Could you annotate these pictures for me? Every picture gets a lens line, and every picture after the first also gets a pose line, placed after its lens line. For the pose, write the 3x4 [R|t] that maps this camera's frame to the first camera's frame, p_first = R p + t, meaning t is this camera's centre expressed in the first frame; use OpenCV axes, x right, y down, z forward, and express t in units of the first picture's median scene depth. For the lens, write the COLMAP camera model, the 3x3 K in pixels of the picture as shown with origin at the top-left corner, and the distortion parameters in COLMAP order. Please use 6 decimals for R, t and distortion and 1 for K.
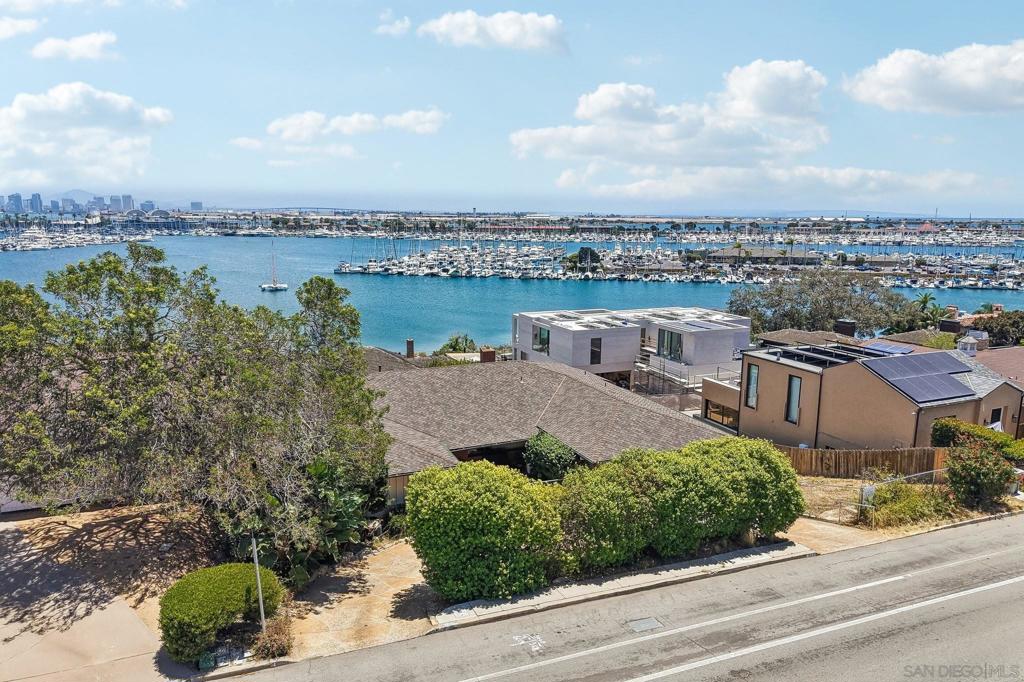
lens RADIAL K [[679.1, 0, 512.0], [0, 679.1, 341.0], [0, 0, 1]] dist [0.005647, -0.006348]
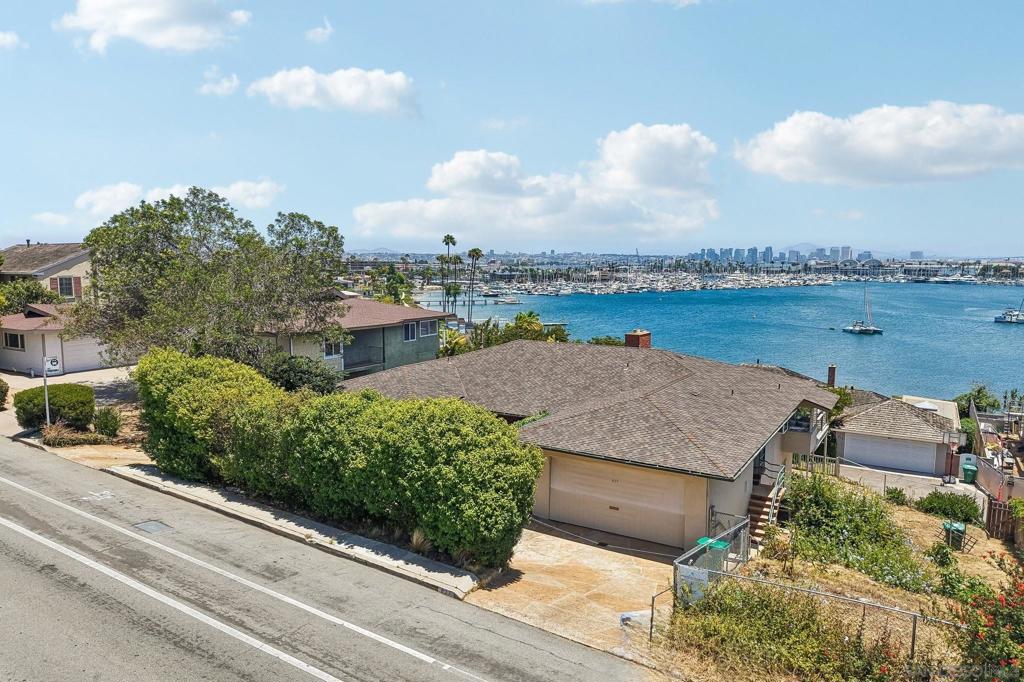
lens RADIAL K [[679.1, 0, 512.0], [0, 679.1, 341.0], [0, 0, 1]] dist [0.005647, -0.006348]
pose [[0.583353, 0.087898, -0.807449, 1.061429], [-0.143835, 0.989594, 0.003810, 0.077350], [0.799382, 0.113917, 0.589925, 0.708582]]
